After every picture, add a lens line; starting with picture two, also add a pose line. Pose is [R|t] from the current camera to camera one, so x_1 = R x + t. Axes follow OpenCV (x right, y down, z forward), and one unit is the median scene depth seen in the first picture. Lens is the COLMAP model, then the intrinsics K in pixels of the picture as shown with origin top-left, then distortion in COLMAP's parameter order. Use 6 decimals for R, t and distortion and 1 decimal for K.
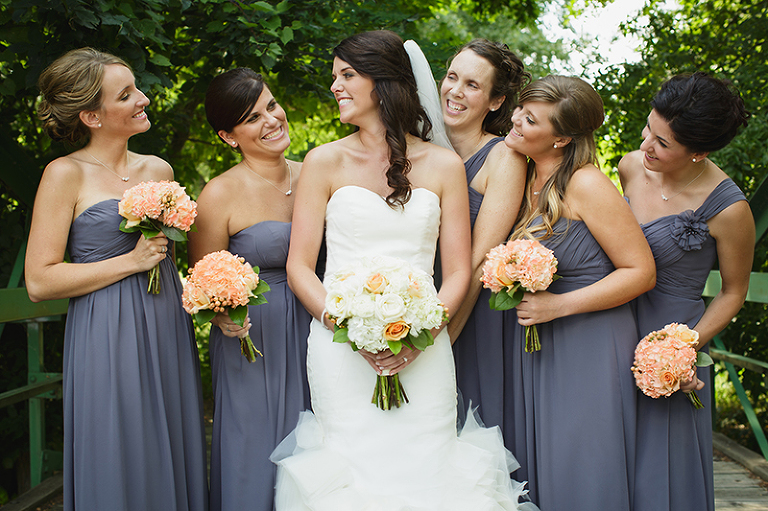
lens RADIAL K [[1130.5, 0, 384.0], [0, 1130.5, 255.5], [0, 0, 1]] dist [-0.122875, 0.028758]
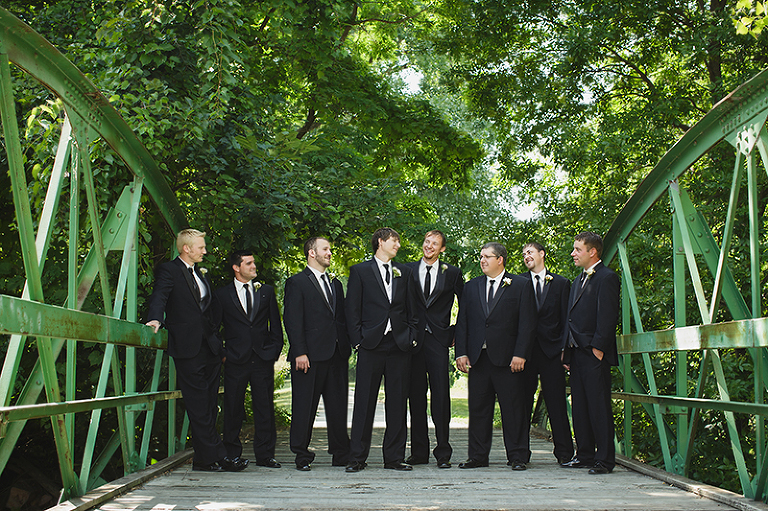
lens RADIAL K [[1130.5, 0, 384.0], [0, 1130.5, 255.5], [0, 0, 1]] dist [-0.122875, 0.028758]
pose [[0.998860, 0.019896, 0.043395, -0.098095], [-0.015328, 0.994546, -0.103165, 0.082538], [-0.045211, 0.102382, 0.993717, -1.094433]]
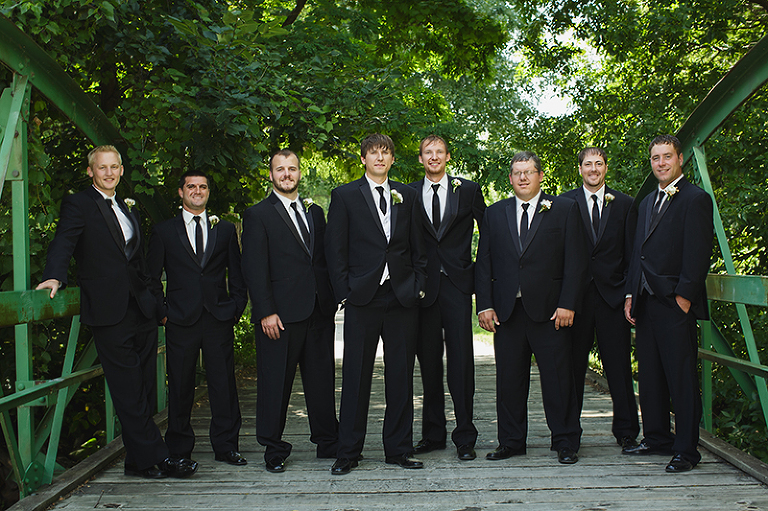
lens RADIAL K [[1130.5, 0, 384.0], [0, 1130.5, 255.5], [0, 0, 1]] dist [-0.122875, 0.028758]
pose [[0.999626, -0.007162, 0.026390, -0.050749], [0.007428, 0.999923, -0.009964, 0.007681], [-0.026317, 0.010157, 0.999602, -0.632876]]
